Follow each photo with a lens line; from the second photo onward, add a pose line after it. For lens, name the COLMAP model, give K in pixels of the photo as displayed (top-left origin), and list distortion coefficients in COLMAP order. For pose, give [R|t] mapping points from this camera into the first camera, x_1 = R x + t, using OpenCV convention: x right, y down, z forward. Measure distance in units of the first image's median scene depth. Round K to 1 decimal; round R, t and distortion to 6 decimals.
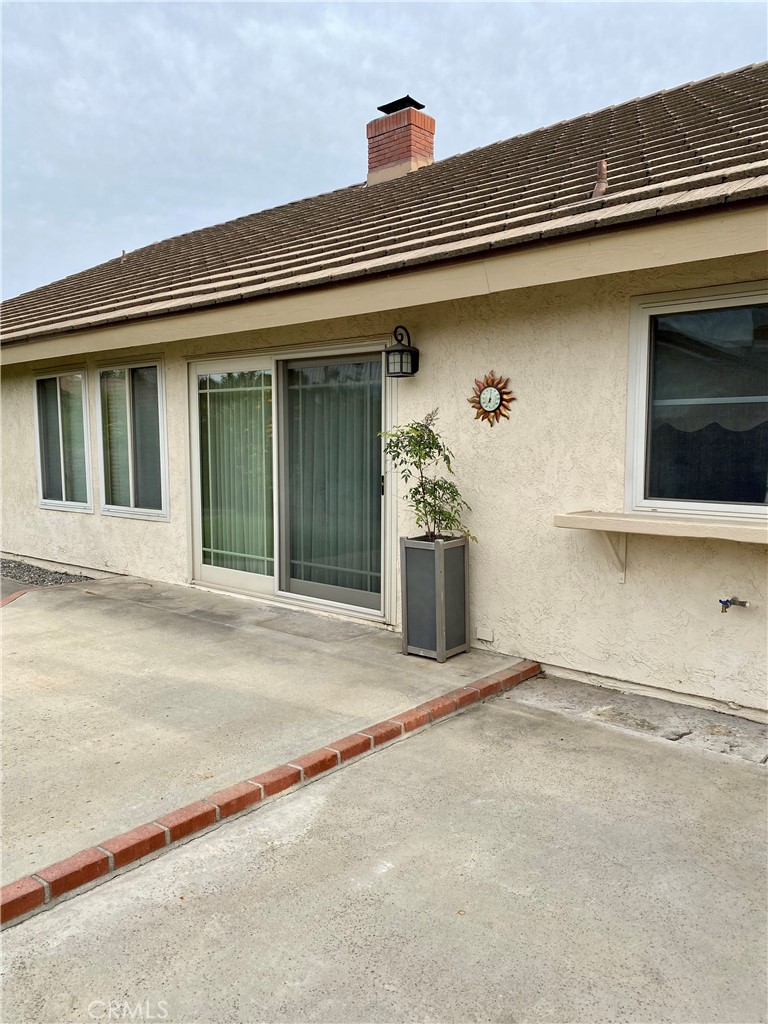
lens RADIAL K [[786.2, 0, 385.6], [0, 786.2, 513.8], [0, 0, 1]] dist [0.043342, -0.030345]
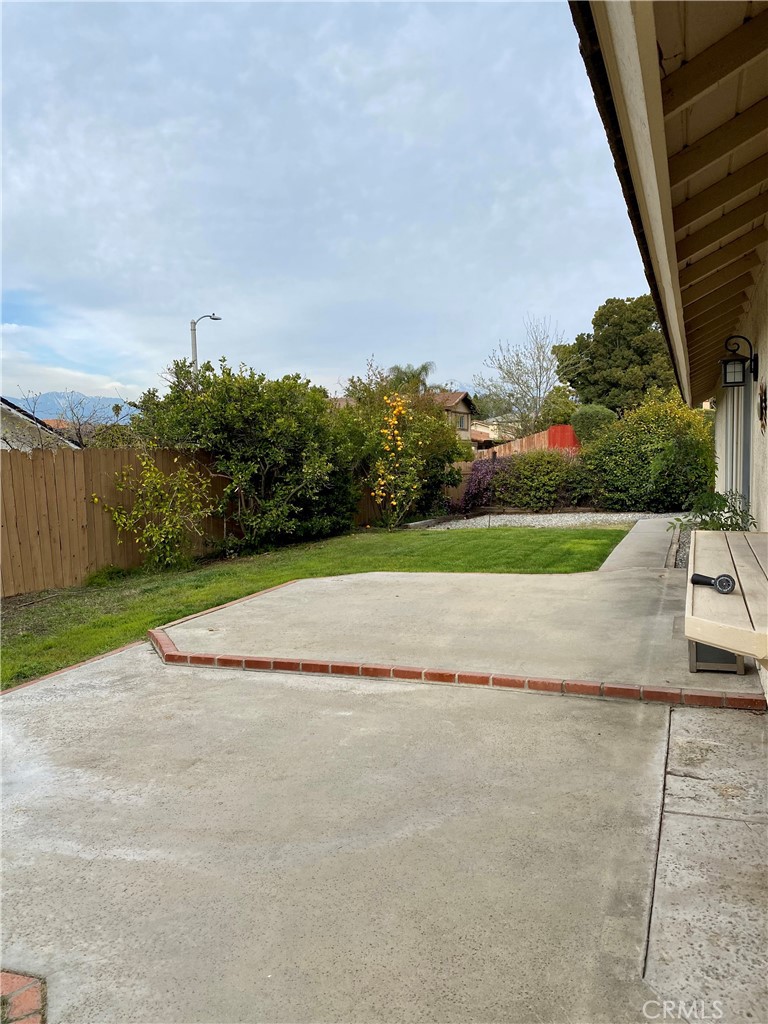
lens RADIAL K [[786.2, 0, 386.6], [0, 786.2, 512.9], [0, 0, 1]] dist [0.043342, -0.030345]
pose [[0.336298, 0.065558, -0.939471, 1.082751], [-0.071827, 0.996454, 0.043822, -0.036103], [0.939012, 0.052742, 0.339815, 0.346654]]
